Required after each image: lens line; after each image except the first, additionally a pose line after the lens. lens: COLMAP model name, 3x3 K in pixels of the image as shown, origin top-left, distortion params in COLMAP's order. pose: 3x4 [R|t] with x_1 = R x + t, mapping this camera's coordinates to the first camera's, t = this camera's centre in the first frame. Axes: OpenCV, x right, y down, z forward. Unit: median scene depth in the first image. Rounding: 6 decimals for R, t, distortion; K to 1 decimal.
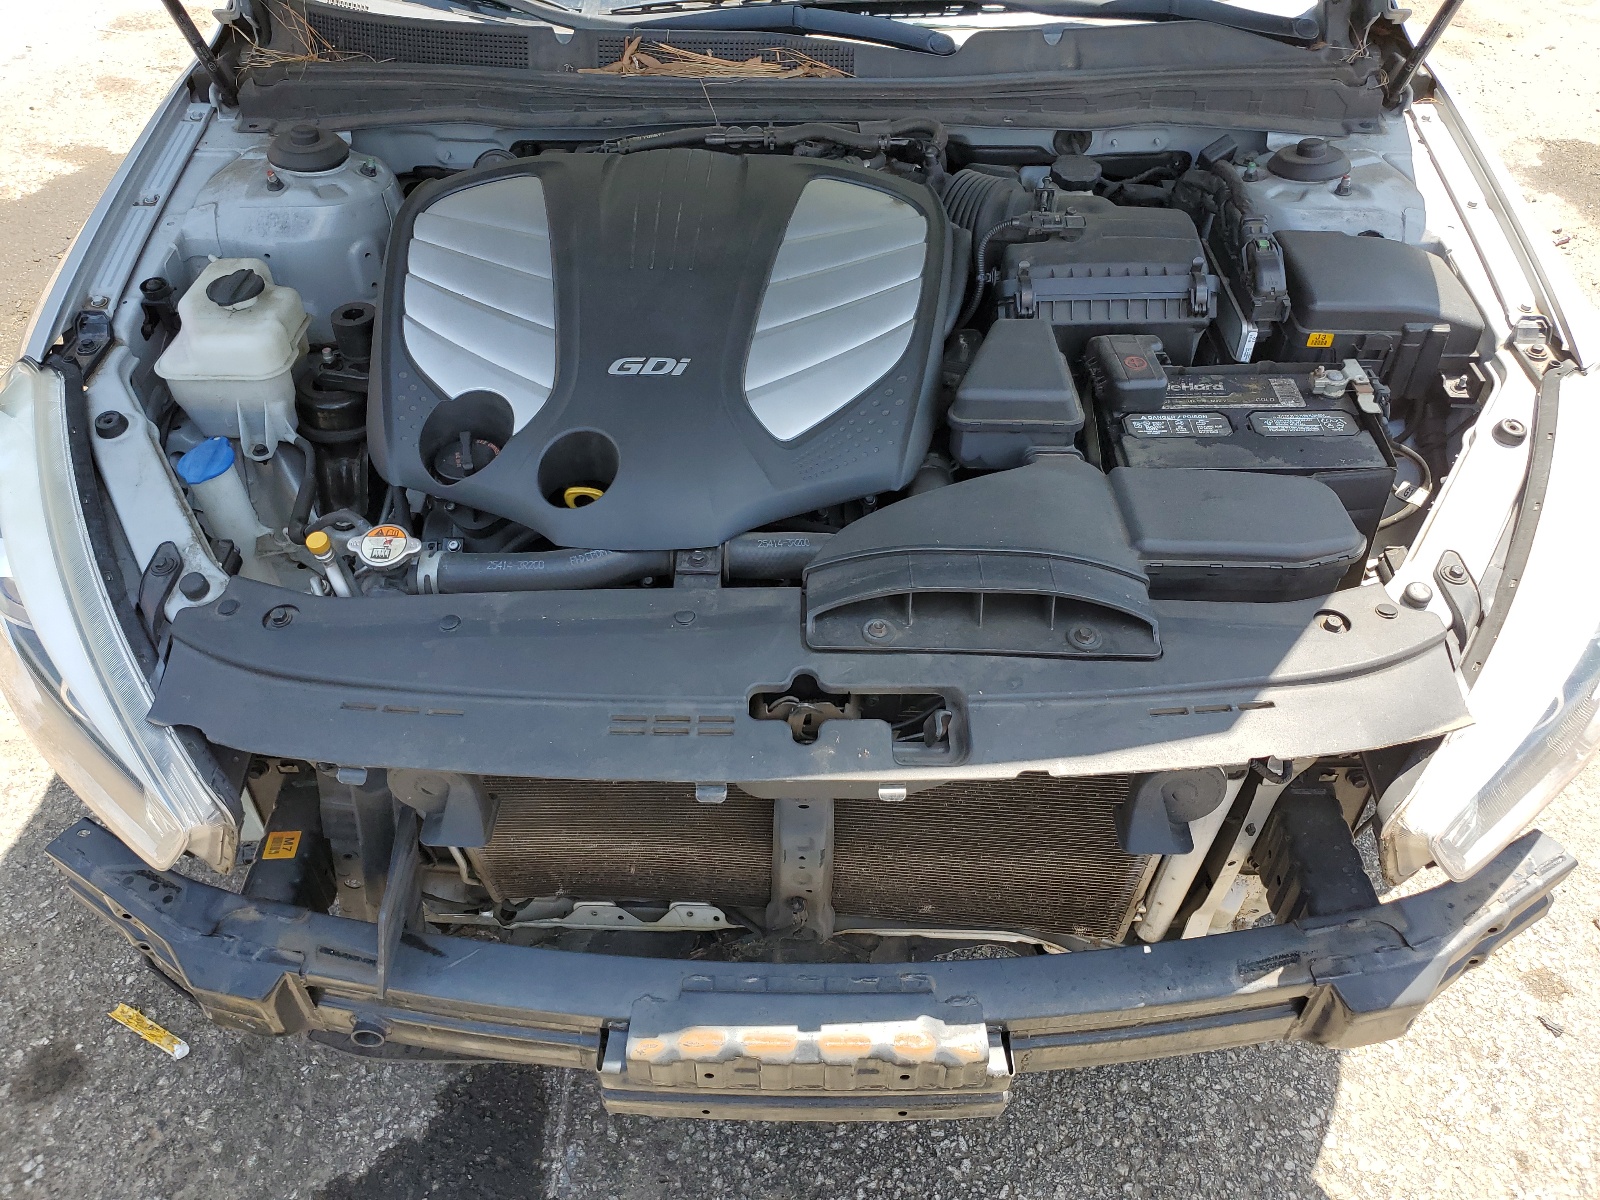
lens RADIAL K [[1223.3, 0, 806.3], [0, 1223.3, 598.4], [0, 0, 1]] dist [0.017148, -0.017223]
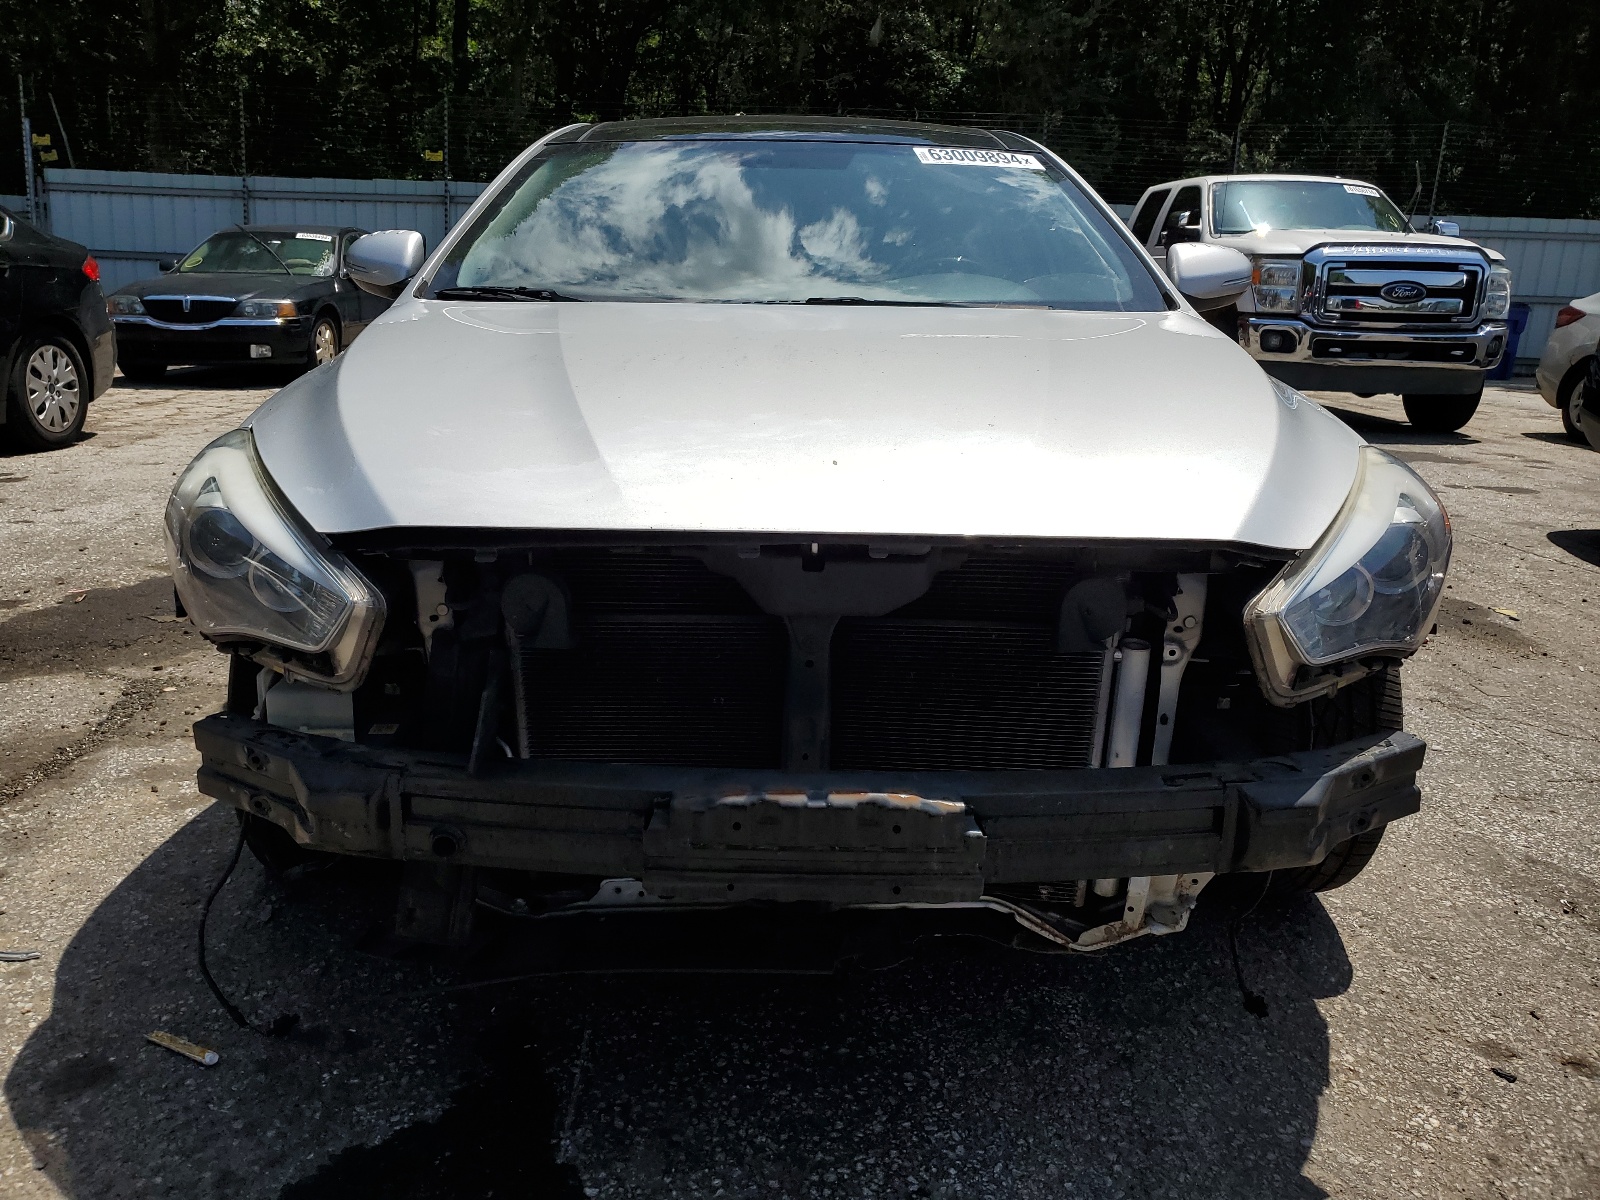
lens RADIAL K [[1223.3, 0, 795.4], [0, 1223.3, 603.0], [0, 0, 1]] dist [0.017148, -0.017223]
pose [[0.999751, 0.002688, 0.022165, -0.032898], [0.007782, 0.888538, -0.458738, 0.522193], [-0.020928, 0.458796, 0.888295, -0.129163]]
